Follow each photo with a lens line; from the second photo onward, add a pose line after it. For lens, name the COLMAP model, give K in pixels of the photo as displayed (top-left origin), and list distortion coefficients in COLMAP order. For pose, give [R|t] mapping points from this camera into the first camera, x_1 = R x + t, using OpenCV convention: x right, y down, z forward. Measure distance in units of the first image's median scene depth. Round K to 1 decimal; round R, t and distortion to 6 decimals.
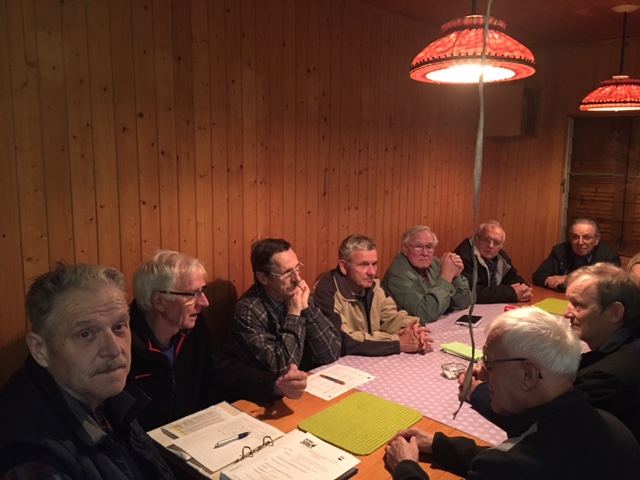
lens RADIAL K [[535.1, 0, 319.0], [0, 535.1, 241.3], [0, 0, 1]] dist [0.022078, 0.005631]
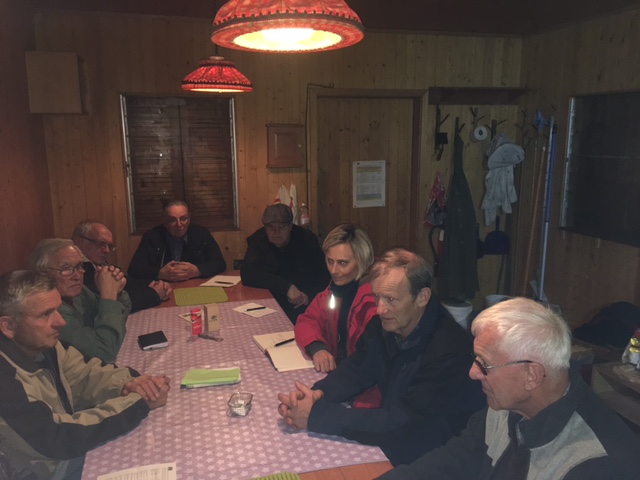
lens RADIAL K [[535.1, 0, 319.8], [0, 535.1, 237.7], [0, 0, 1]] dist [0.022078, 0.005631]
pose [[0.563432, -0.191843, 0.803580, -0.212783], [0.163543, 0.979317, 0.119128, -0.064559], [-0.809814, 0.064299, 0.583153, 0.285669]]
